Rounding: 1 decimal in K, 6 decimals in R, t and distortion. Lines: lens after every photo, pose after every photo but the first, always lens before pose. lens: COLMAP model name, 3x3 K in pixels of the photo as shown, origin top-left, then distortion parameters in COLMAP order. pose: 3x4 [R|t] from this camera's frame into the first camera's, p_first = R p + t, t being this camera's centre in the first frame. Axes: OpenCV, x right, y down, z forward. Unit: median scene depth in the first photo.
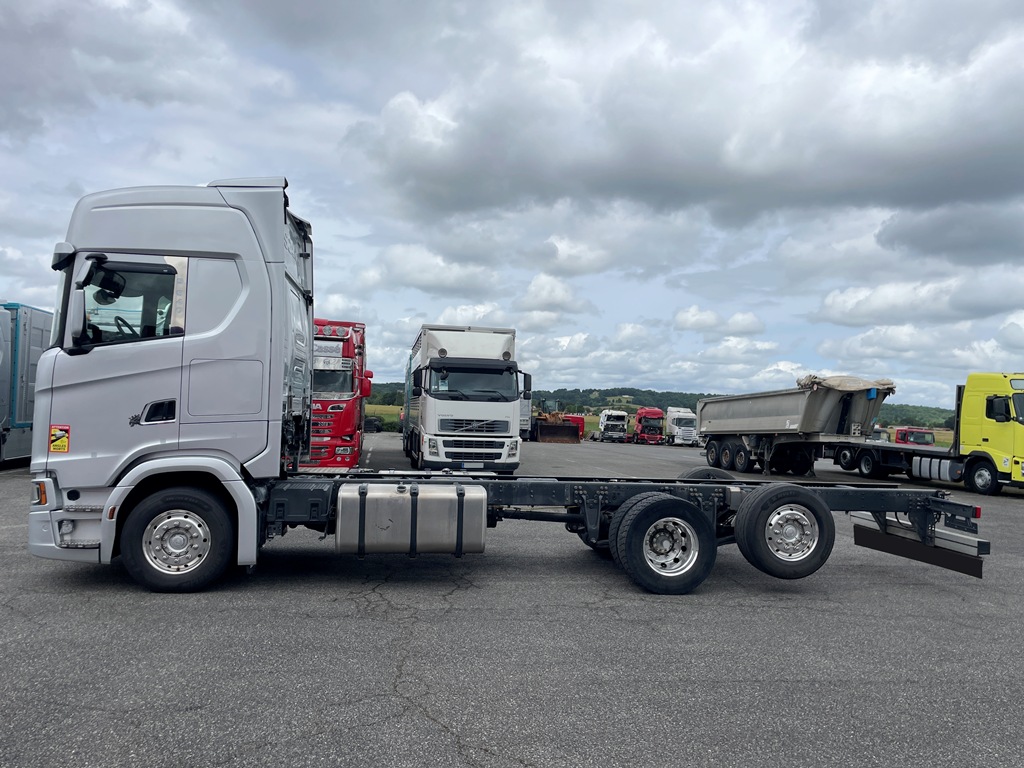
lens RADIAL K [[785.6, 0, 509.3], [0, 785.6, 386.7], [0, 0, 1]] dist [0.079695, -0.101924]
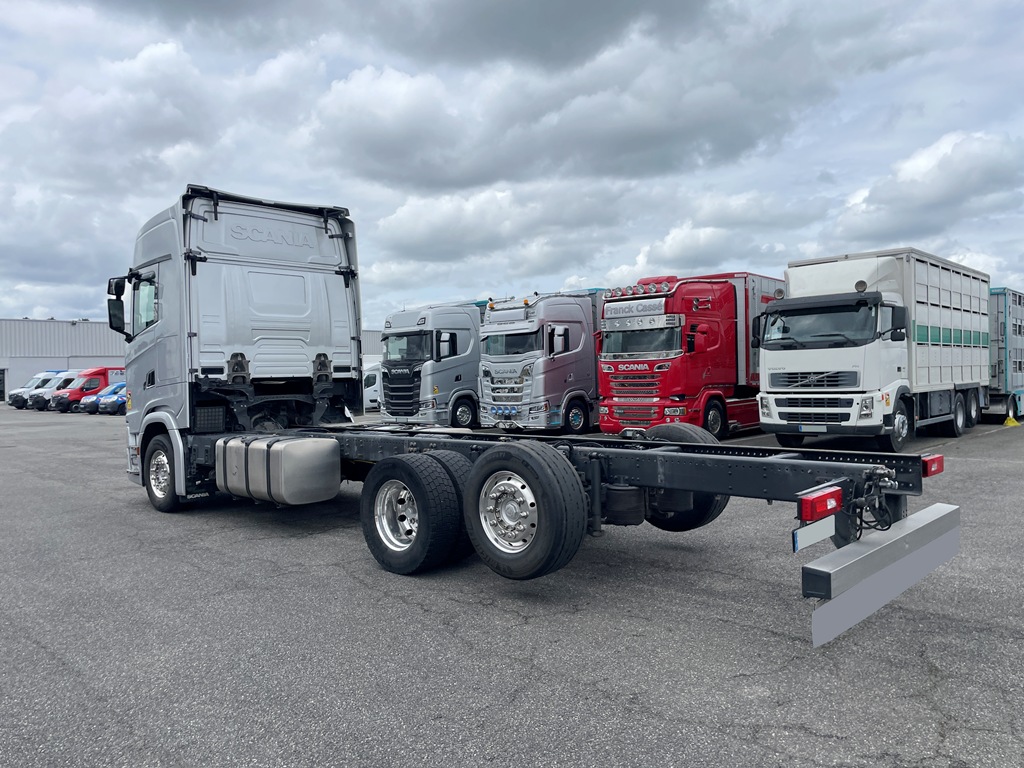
lens RADIAL K [[776.1, 0, 515.3], [0, 776.1, 381.2], [0, 0, 1]] dist [0.098644, -0.129993]
pose [[0.600570, -0.042281, -0.798454, 0.412944], [0.066787, 0.997764, -0.002601, 0.033098], [0.796778, -0.051764, 0.602051, 0.274958]]
